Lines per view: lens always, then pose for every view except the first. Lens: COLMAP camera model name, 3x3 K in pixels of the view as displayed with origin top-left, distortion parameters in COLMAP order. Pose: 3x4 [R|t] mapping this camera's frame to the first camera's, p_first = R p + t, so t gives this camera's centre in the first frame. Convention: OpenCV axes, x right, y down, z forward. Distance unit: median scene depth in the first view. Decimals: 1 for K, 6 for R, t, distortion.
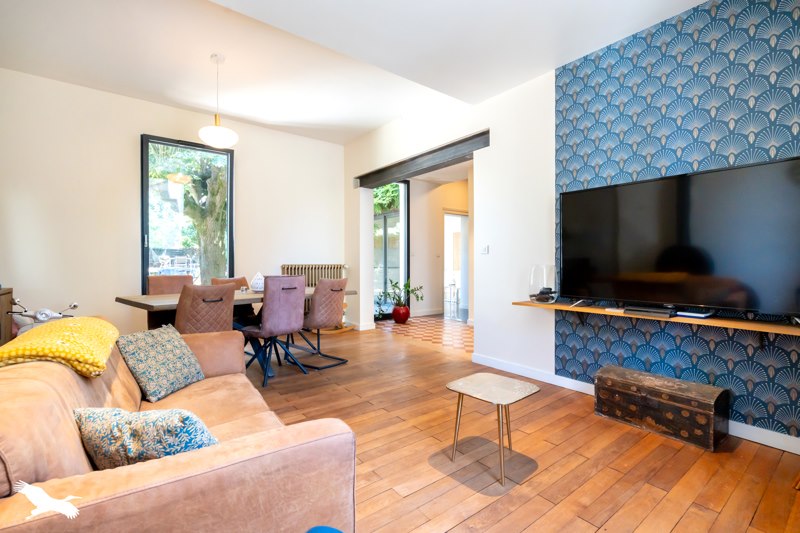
lens RADIAL K [[360.6, 0, 398.2], [0, 360.6, 268.5], [0, 0, 1]] dist [0.000208, 0.000048]
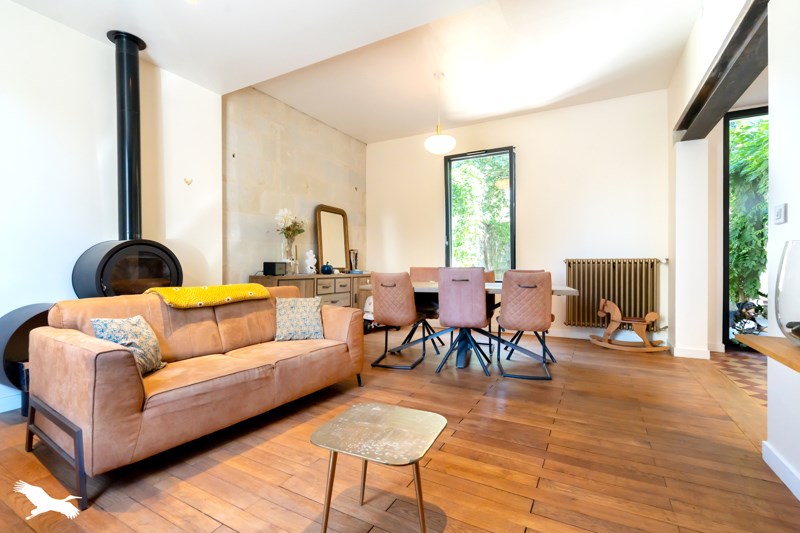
lens RADIAL K [[360.6, 0, 398.0], [0, 360.6, 264.6], [0, 0, 1]] dist [0.000208, 0.000048]
pose [[0.394186, -0.001509, -0.919030, 0.521803], [-0.008560, 0.999949, -0.005313, 0.018202], [0.918991, 0.009961, 0.394153, 0.449867]]
